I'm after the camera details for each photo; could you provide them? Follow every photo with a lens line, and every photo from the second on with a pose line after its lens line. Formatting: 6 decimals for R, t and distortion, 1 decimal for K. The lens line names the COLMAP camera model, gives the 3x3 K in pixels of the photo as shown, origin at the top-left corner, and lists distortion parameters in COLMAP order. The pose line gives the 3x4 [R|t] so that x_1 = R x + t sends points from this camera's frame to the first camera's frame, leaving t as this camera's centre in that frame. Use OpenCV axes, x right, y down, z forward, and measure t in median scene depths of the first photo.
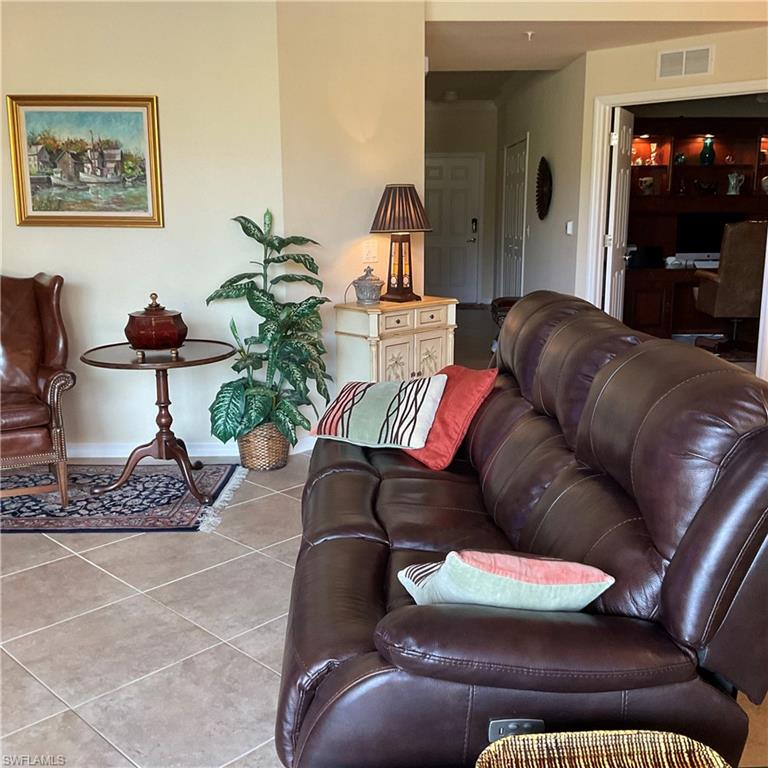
lens RADIAL K [[851.2, 0, 384.0], [0, 851.2, 384.0], [0, 0, 1]] dist [0.127086, -0.295396]
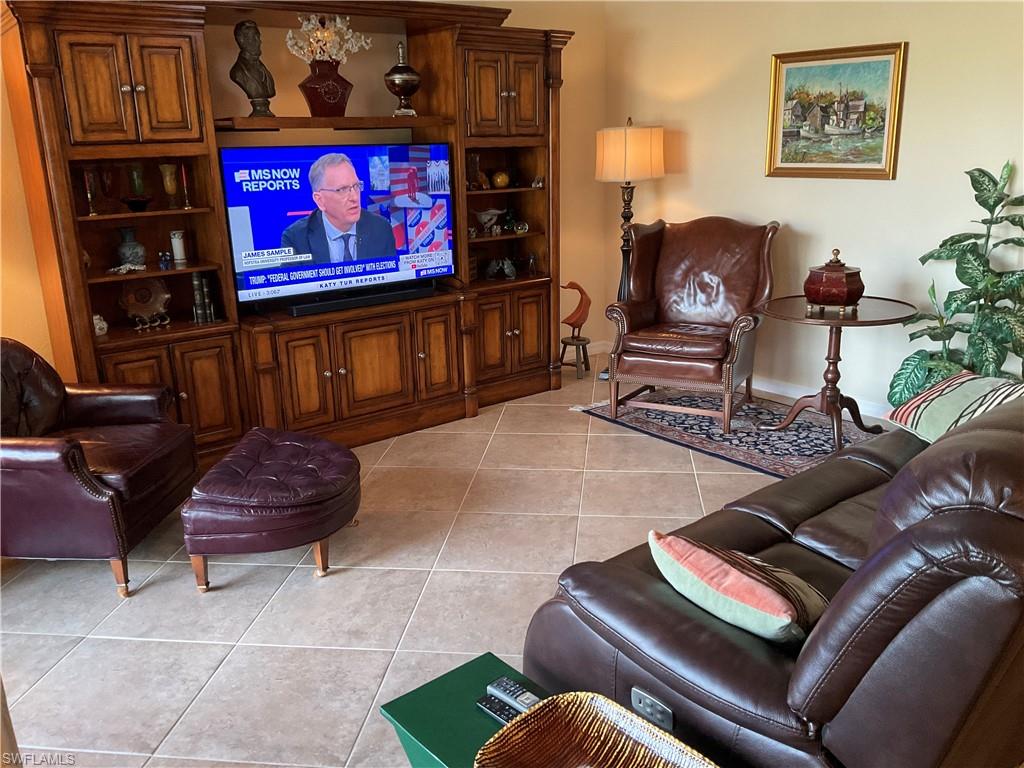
lens RADIAL K [[852.0, 0, 512.0], [0, 852.0, 384.0], [0, 0, 1]] dist [0.113670, -0.239996]
pose [[0.613392, 0.200601, -0.763878, 0.275131], [-0.138509, 0.979538, 0.146014, -0.042155], [0.777538, 0.016240, 0.628626, 0.068572]]
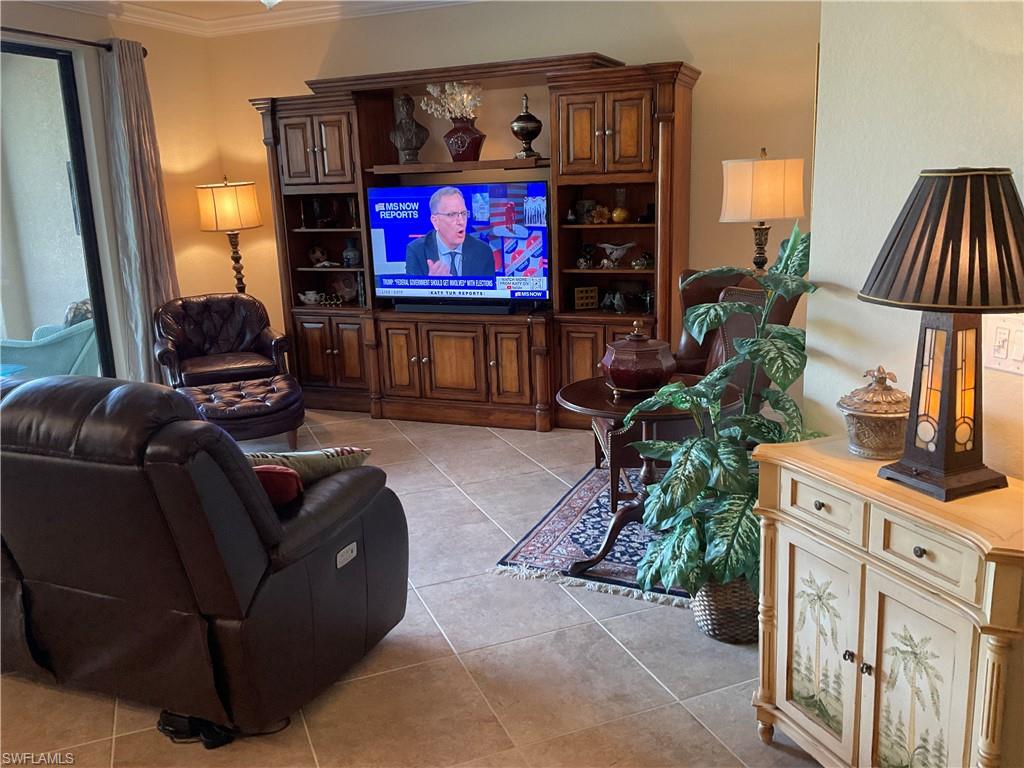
lens RADIAL K [[852.0, 0, 512.0], [0, 852.0, 384.0], [0, 0, 1]] dist [0.113670, -0.239996]
pose [[-0.389829, 0.229189, -0.891911, 0.478851], [-0.151438, 0.939394, 0.307580, -0.258912], [0.908350, 0.254972, -0.331495, 1.078958]]
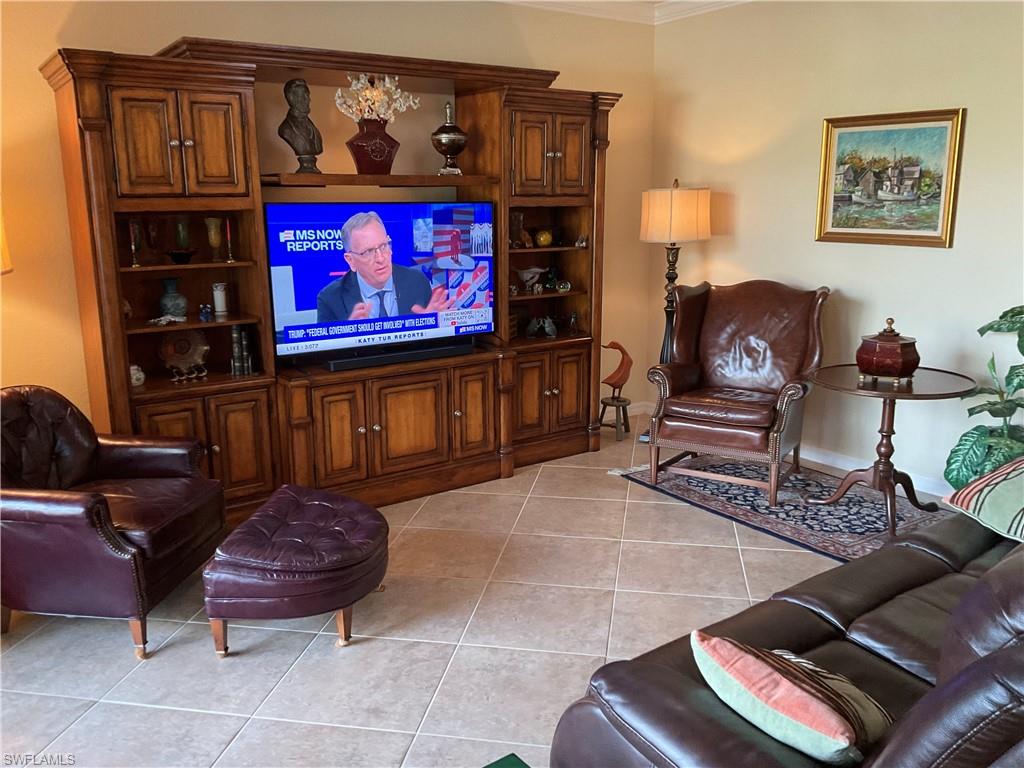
lens RADIAL K [[849.9, 0, 512.0], [0, 849.9, 384.0], [0, 0, 1]] dist [0.109920, -0.226420]
pose [[0.570957, 0.171396, -0.802890, 0.254561], [-0.162790, 0.982182, 0.093905, -0.050010], [0.804679, 0.077087, 0.588685, 0.086344]]
